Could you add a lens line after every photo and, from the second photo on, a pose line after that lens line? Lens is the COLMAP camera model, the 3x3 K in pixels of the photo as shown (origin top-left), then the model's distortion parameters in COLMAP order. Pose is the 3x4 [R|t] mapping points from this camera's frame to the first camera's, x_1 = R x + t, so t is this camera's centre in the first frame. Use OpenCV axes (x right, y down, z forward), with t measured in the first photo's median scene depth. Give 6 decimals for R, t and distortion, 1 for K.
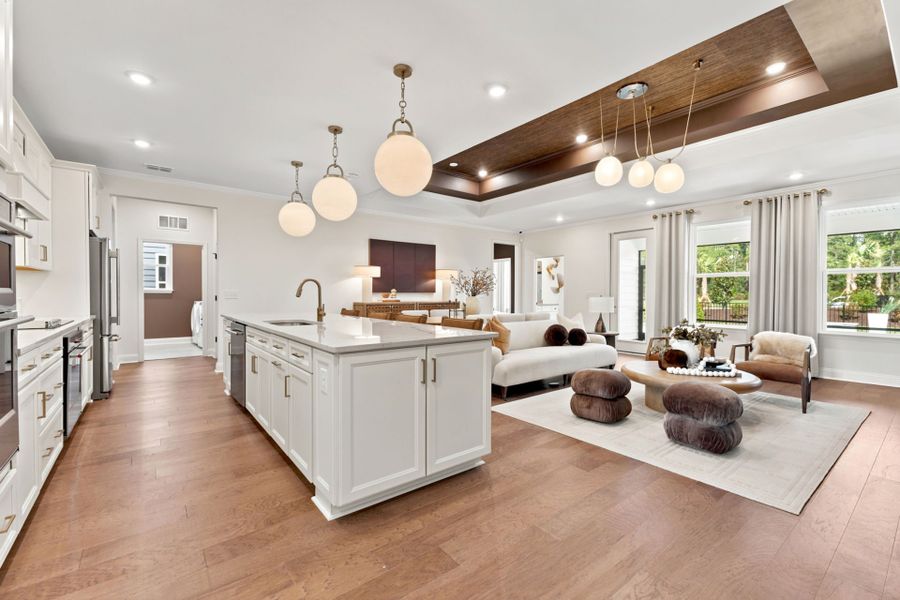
lens RADIAL K [[385.9, 0, 450.3], [0, 385.9, 298.8], [0, 0, 1]] dist [0.009044, -0.001411]
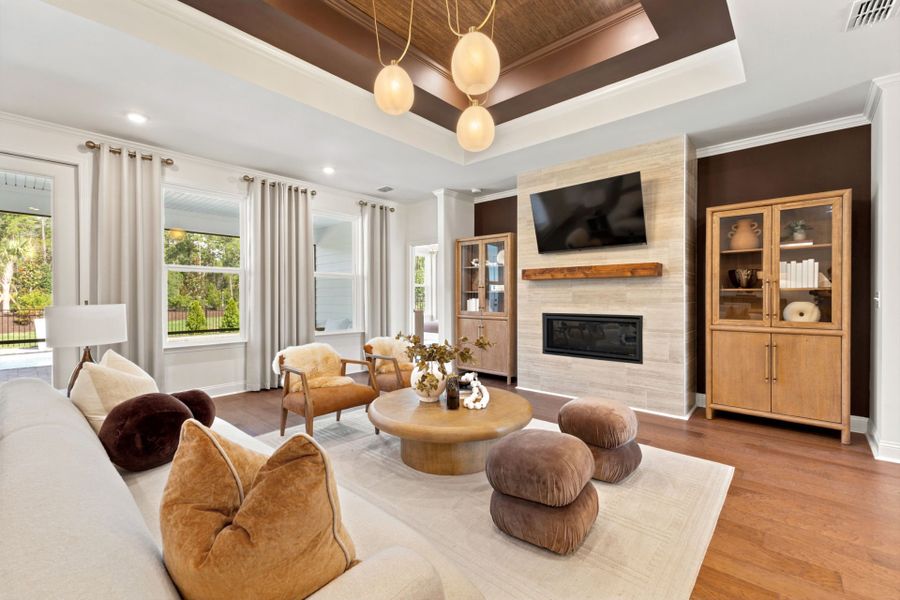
lens RADIAL K [[385.9, 0, 450.3], [0, 385.9, 298.8], [0, 0, 1]] dist [0.009044, -0.001411]
pose [[-0.169979, -0.009684, 0.985400, -0.081407], [0.015726, 0.999798, 0.012538, -0.012510], [-0.985322, 0.017627, -0.169792, 0.843014]]
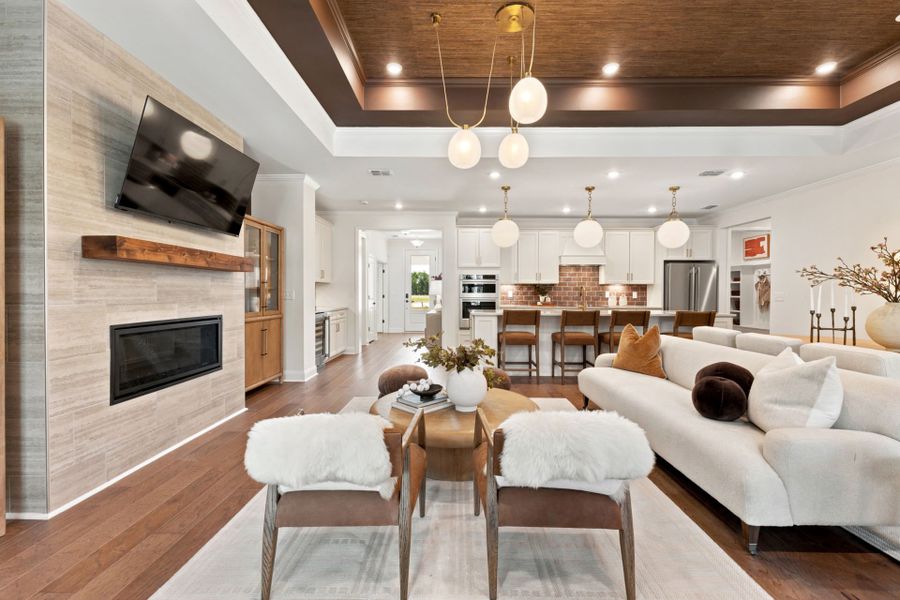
lens RADIAL K [[385.9, 0, 450.3], [0, 385.9, 298.8], [0, 0, 1]] dist [0.009044, -0.001411]
pose [[-0.630843, 0.004826, -0.775896, 0.870309], [-0.018323, 0.999609, 0.021116, -0.013309], [0.775694, 0.027537, -0.630508, 1.074261]]
